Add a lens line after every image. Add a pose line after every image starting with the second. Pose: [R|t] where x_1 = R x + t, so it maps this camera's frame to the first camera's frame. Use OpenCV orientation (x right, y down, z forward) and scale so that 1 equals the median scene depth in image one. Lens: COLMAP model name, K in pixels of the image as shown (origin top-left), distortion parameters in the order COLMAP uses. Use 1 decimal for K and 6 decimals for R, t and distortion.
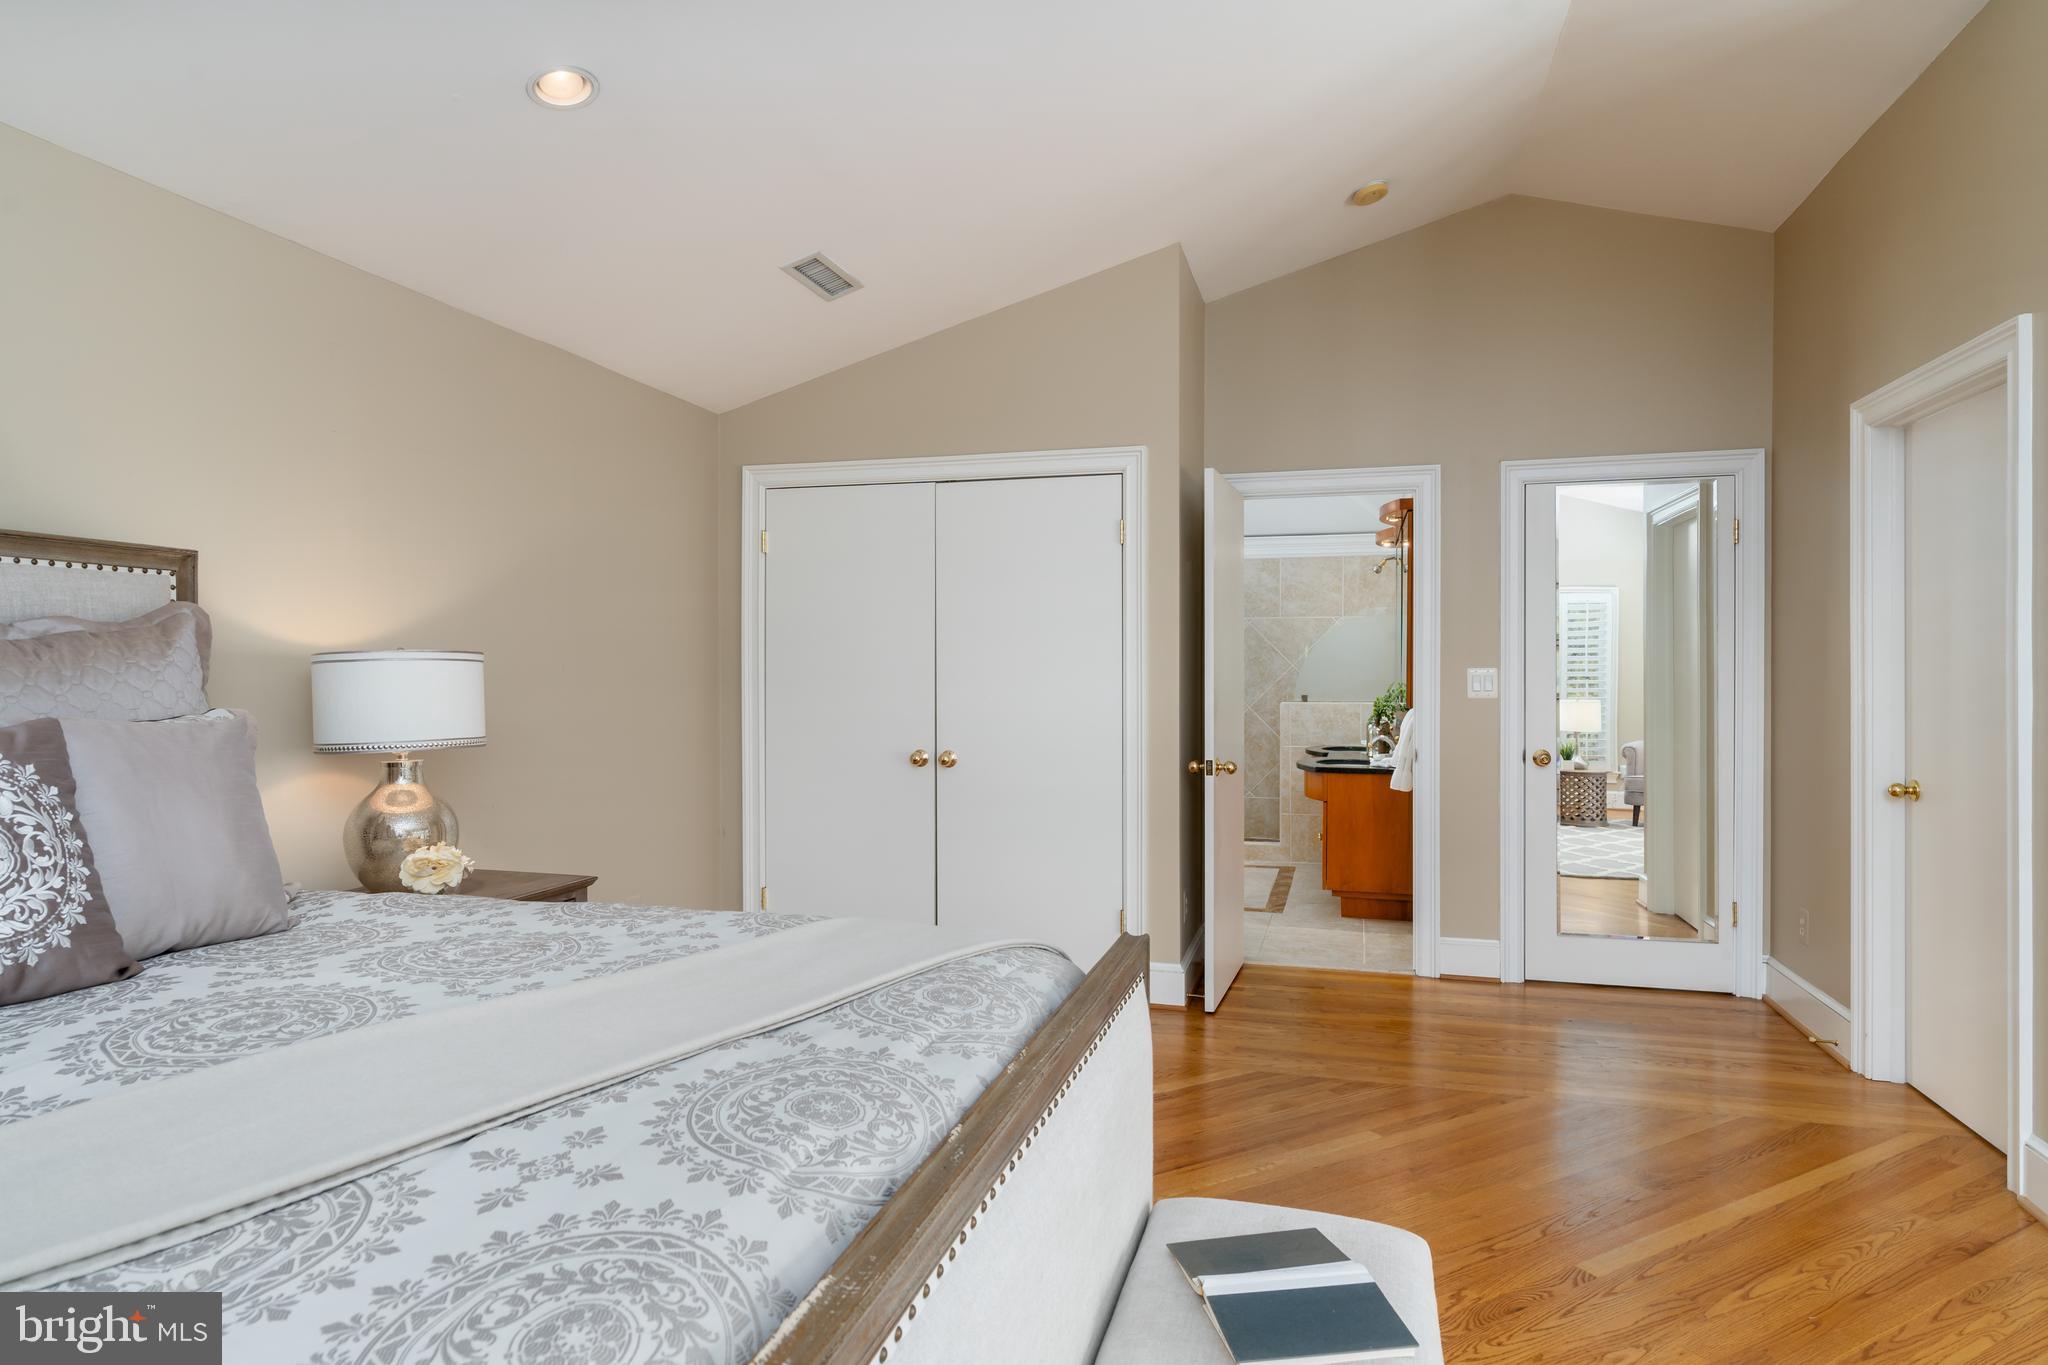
lens RADIAL K [[1151.5, 0, 1024.0], [0, 1151.5, 682.5], [0, 0, 1]] dist [-0.000219, -0.000132]
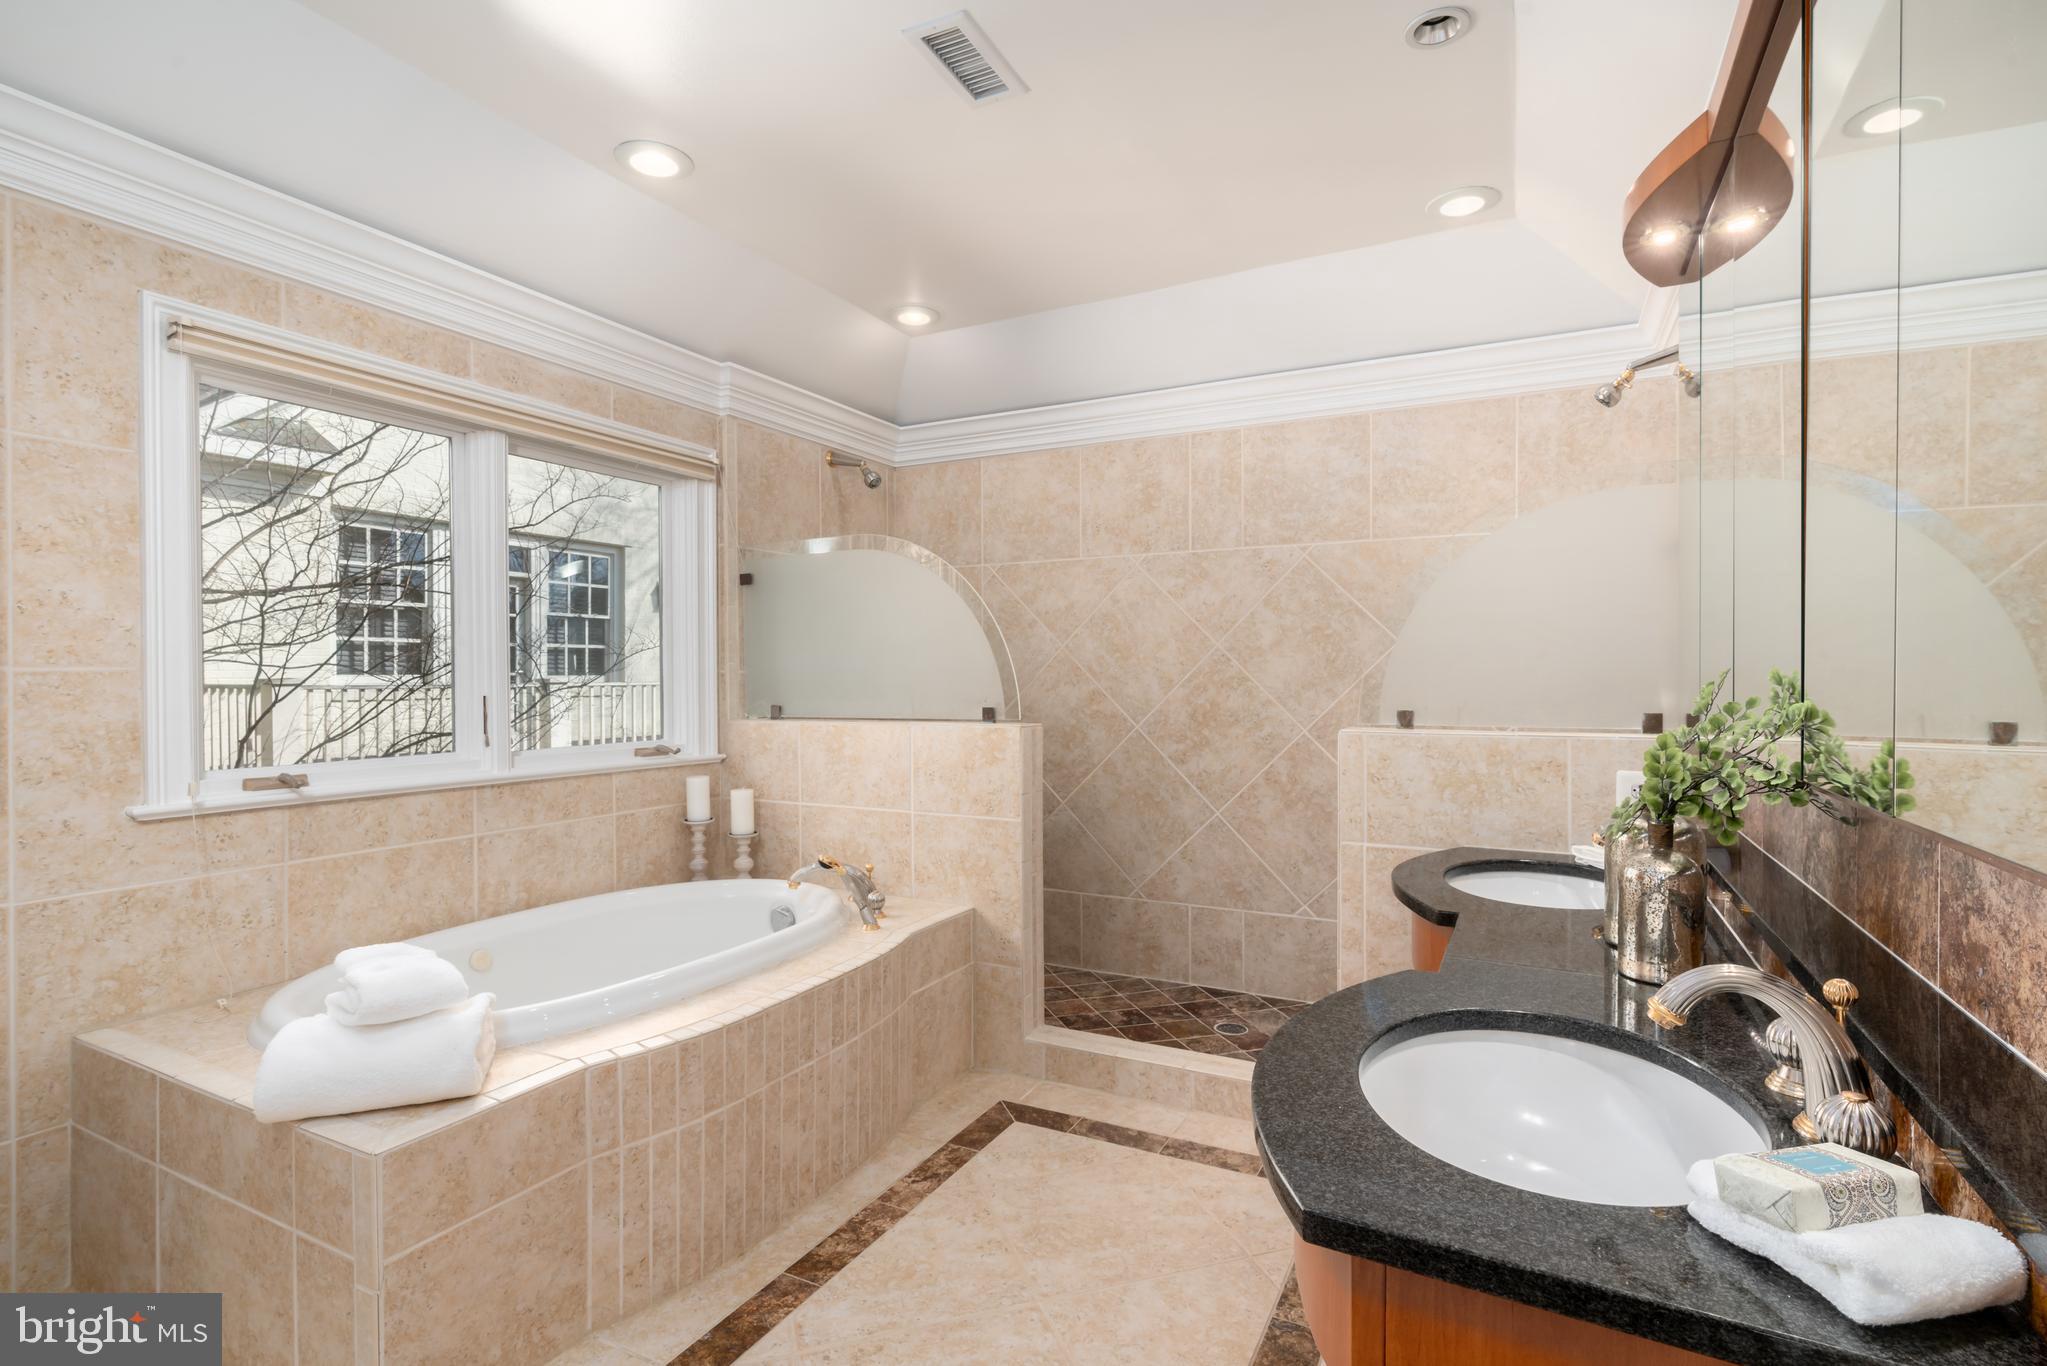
lens RADIAL K [[971.0, 0, 1037.0], [0, 971.0, 680.9], [0, 0, 1]] dist [-0.003187, 0.001636]
pose [[0.982634, -0.000674, -0.185552, 0.164529], [0.000465, 0.999999, -0.001167, 0.001383], [0.185553, 0.001061, 0.982634, 0.594312]]
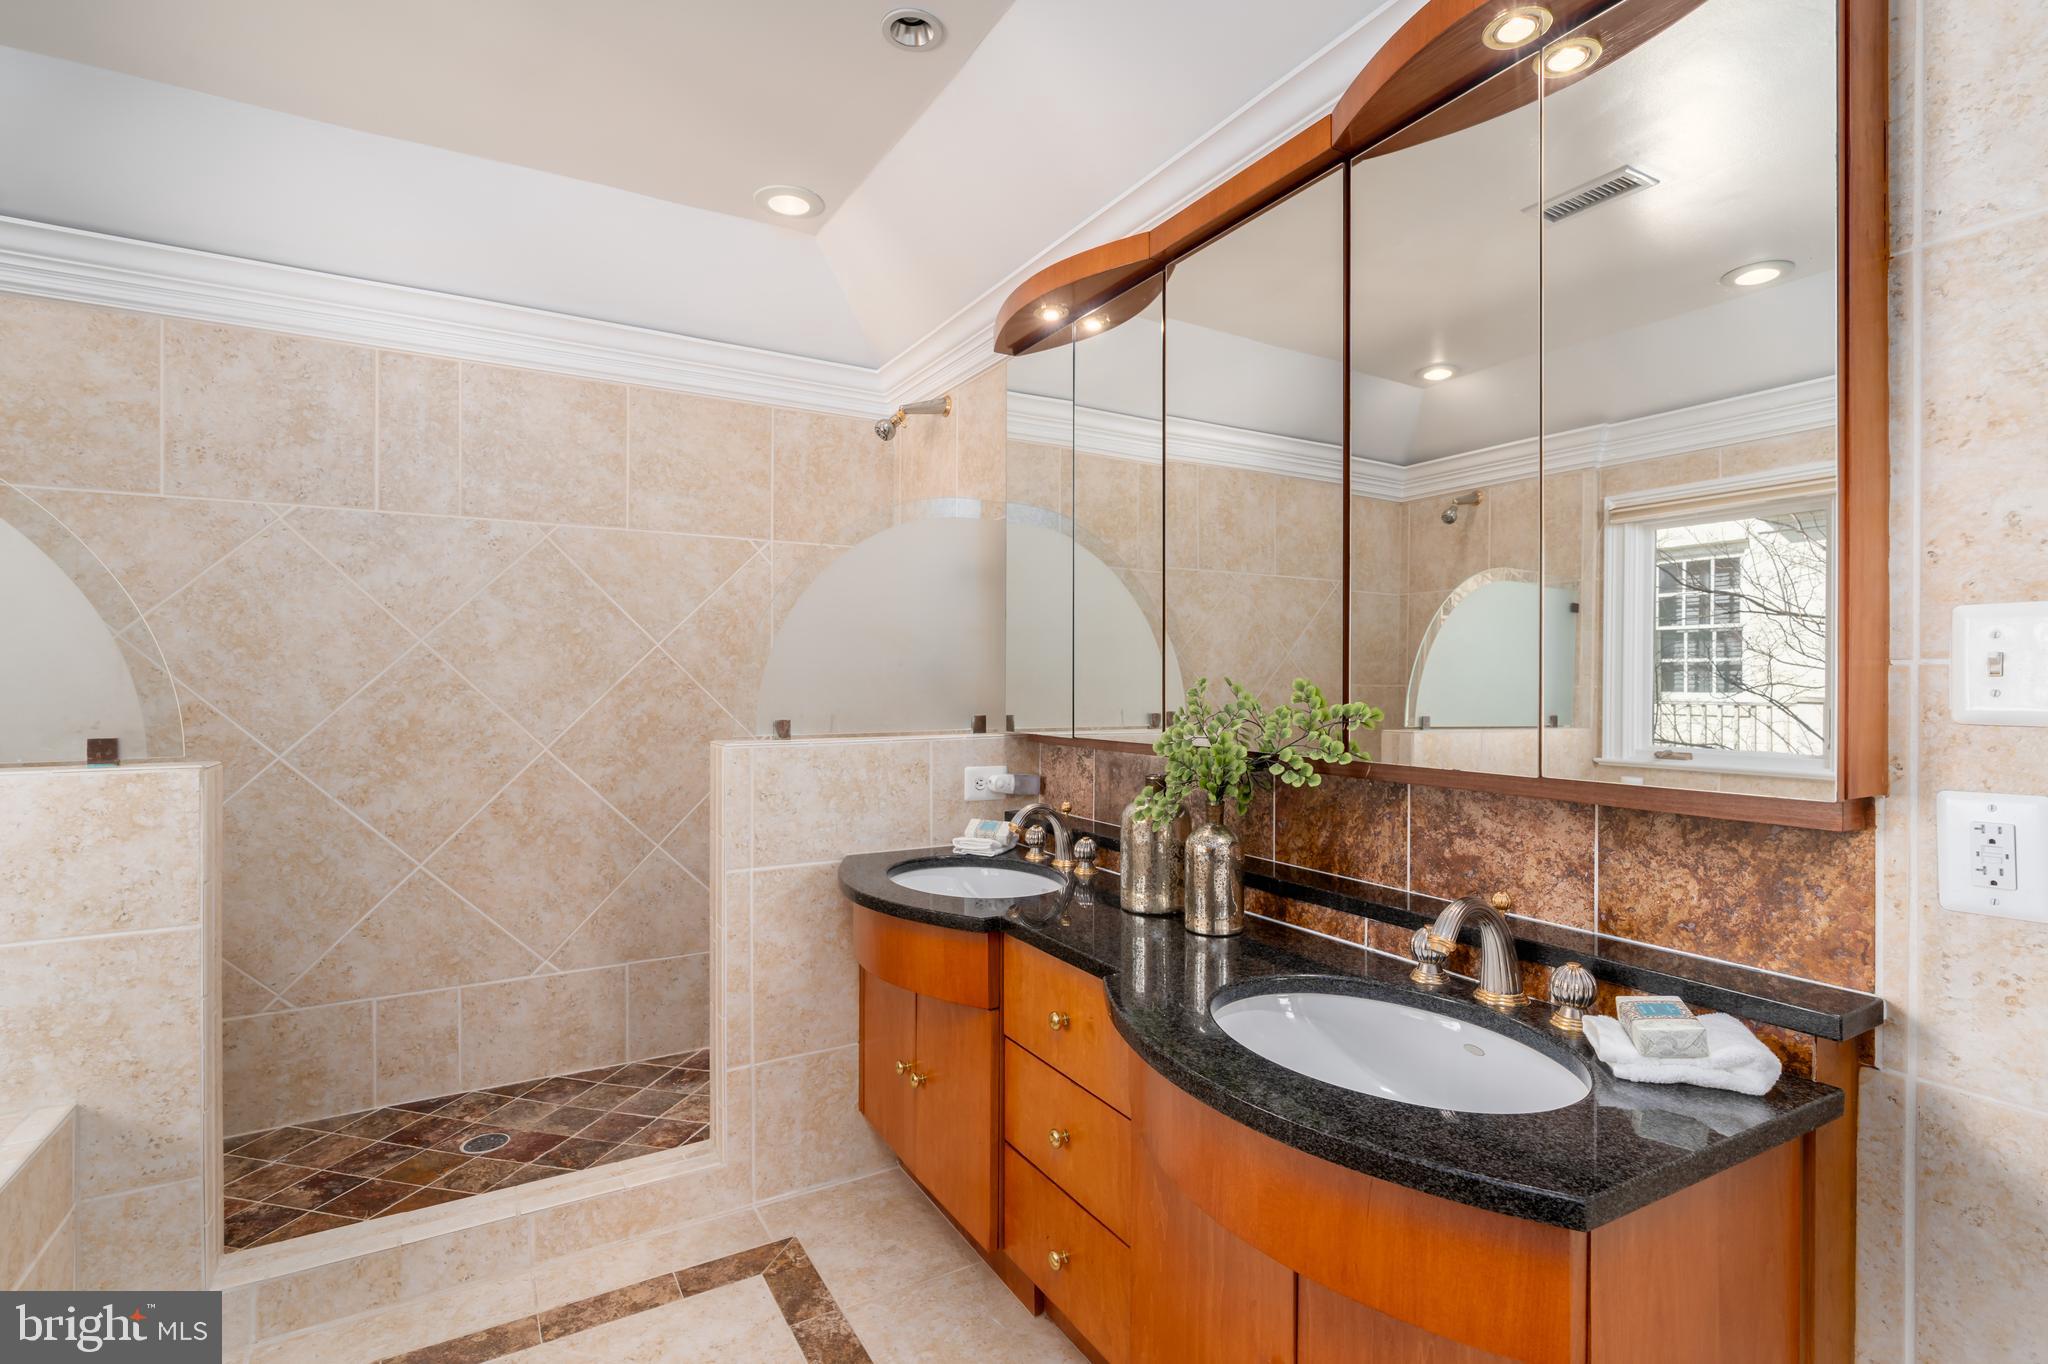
lens RADIAL K [[971.5, 0, 1037.5], [0, 971.5, 679.9], [0, 0, 1]] dist [-0.003187, 0.001636]
pose [[0.683488, 0.000699, 0.729961, 0.069021], [0.004357, 0.999978, -0.005036, 0.000366], [-0.729948, 0.006622, 0.683470, 0.661401]]
